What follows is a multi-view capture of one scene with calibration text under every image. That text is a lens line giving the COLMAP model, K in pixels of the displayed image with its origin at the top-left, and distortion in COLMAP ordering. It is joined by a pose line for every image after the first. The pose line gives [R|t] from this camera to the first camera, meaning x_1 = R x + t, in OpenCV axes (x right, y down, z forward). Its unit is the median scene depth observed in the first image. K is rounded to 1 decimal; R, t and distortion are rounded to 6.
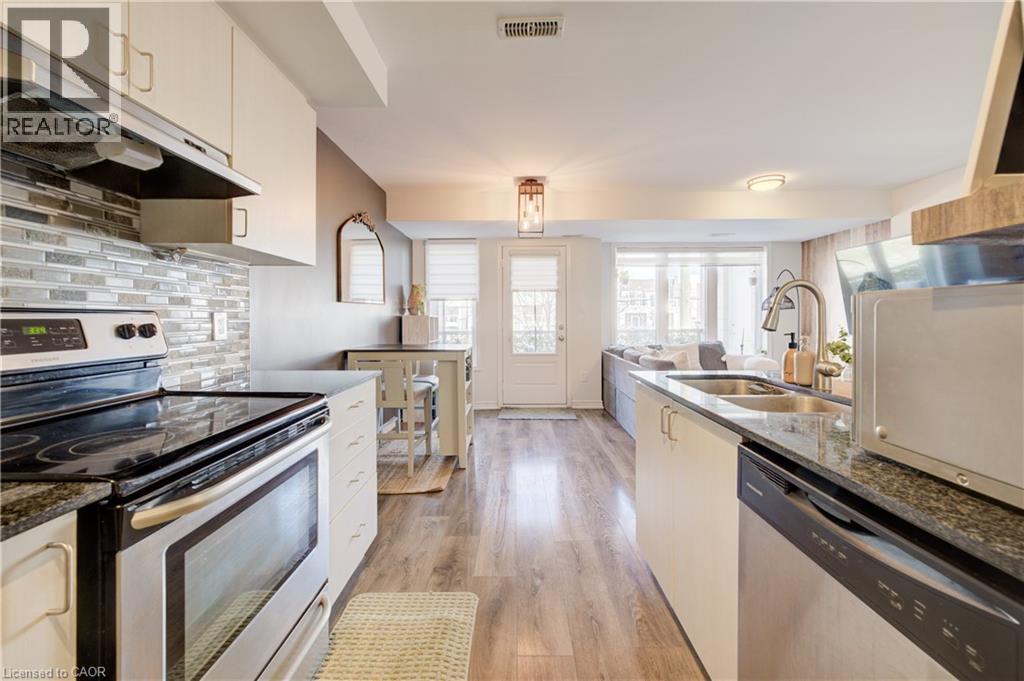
lens RADIAL K [[416.2, 0, 513.2], [0, 416.2, 320.3], [0, 0, 1]] dist [-0.000396, 0.000227]
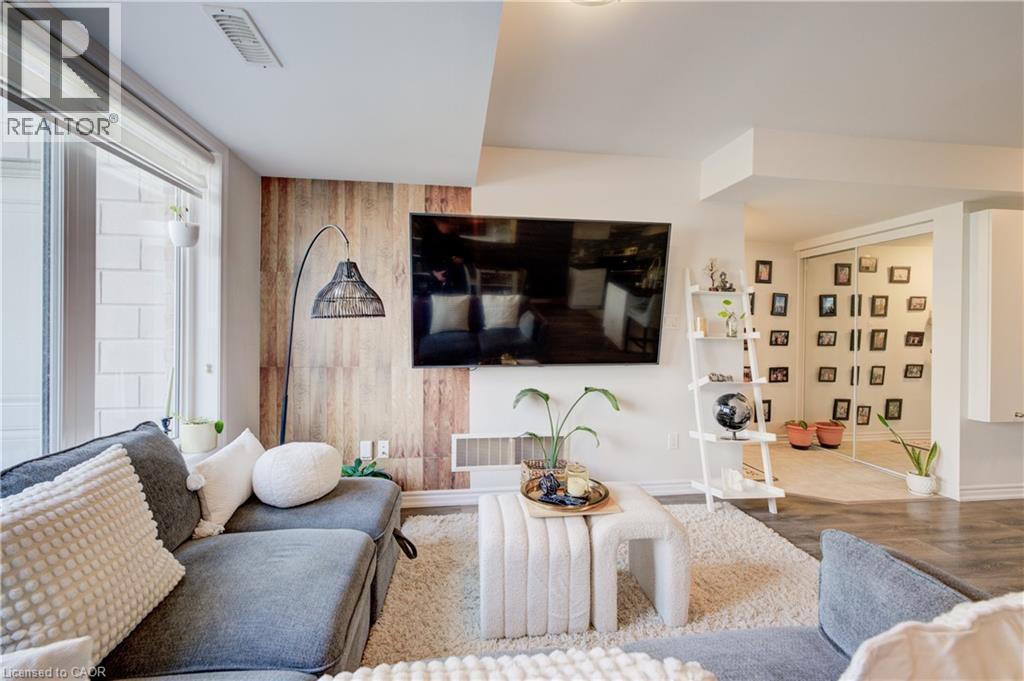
lens RADIAL K [[413.7, 0, 508.6], [0, 413.7, 333.8], [0, 0, 1]] dist [-0.000211, 0.000187]
pose [[-0.129797, 0.001856, 0.991539, 0.208694], [-0.000077, 0.999998, -0.001882, -0.009530], [-0.991541, -0.000320, -0.129796, 0.864181]]
